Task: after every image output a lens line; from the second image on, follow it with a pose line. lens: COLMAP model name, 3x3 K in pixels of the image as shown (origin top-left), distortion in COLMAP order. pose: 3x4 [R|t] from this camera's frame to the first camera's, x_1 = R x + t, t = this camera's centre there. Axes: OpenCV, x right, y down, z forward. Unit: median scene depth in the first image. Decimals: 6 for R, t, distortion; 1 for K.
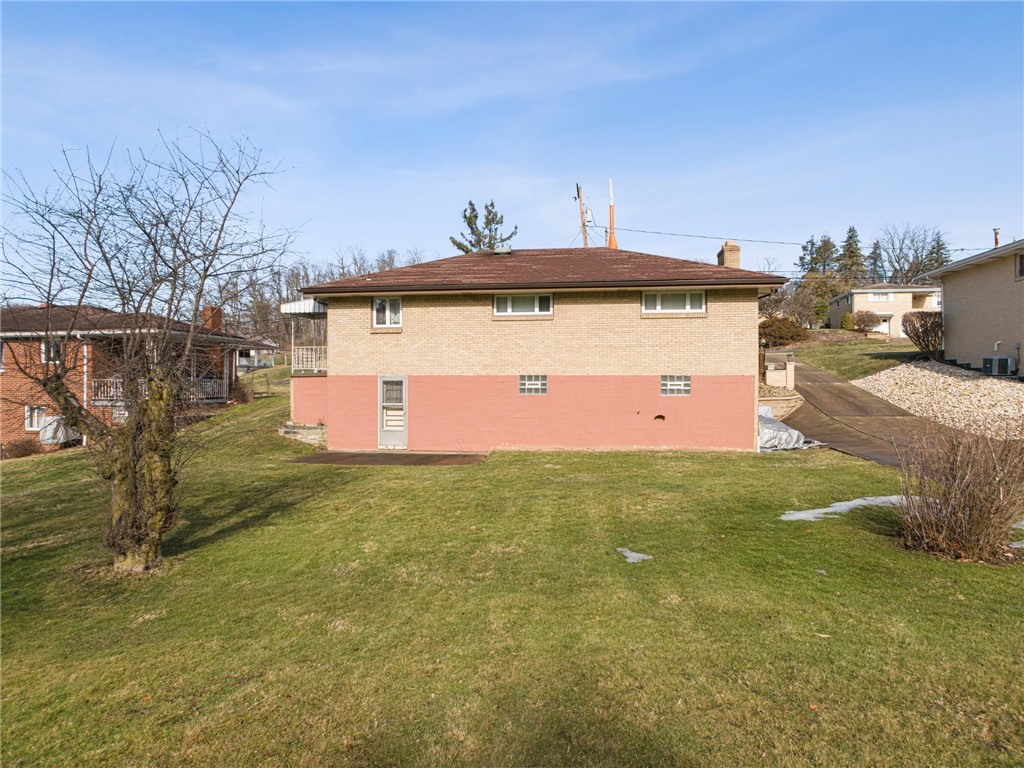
lens RADIAL K [[590.2, 0, 504.8], [0, 590.2, 384.4], [0, 0, 1]] dist [-0.044010, -0.001055]
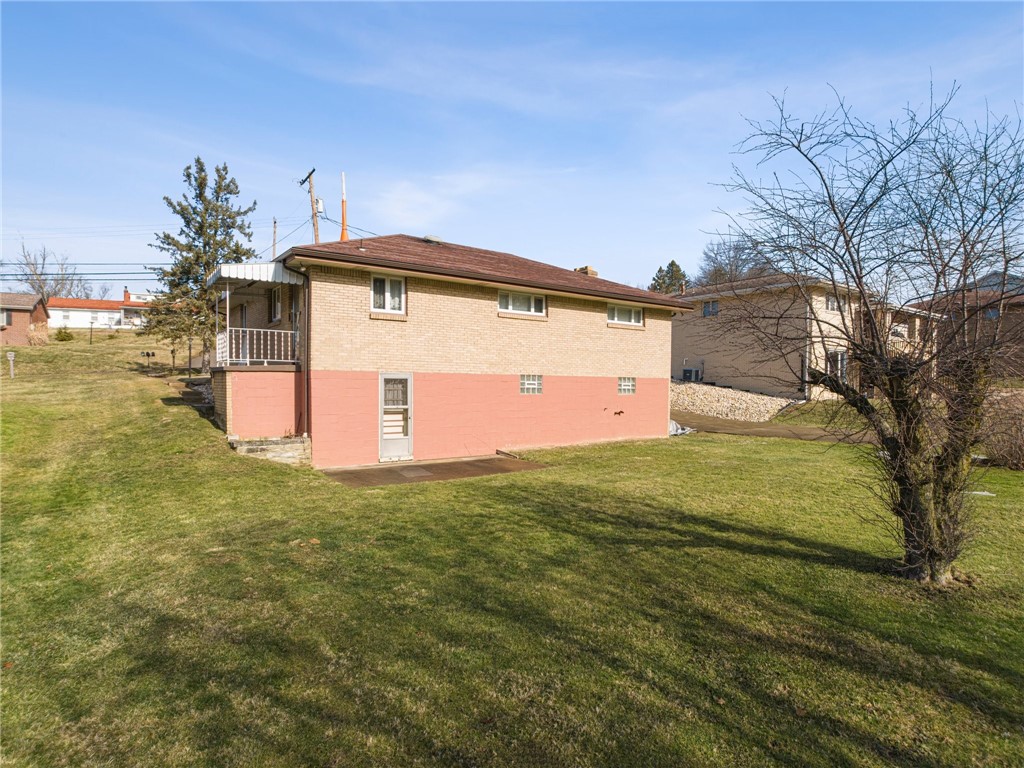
lens RADIAL K [[590.2, 0, 505.9], [0, 590.2, 391.0], [0, 0, 1]] dist [-0.044010, -0.001055]
pose [[0.705578, 0.000071, 0.708632, -0.667928], [0.000130, 1.000000, -0.000229, 0.011796], [-0.708632, 0.000254, 0.705578, 0.307453]]
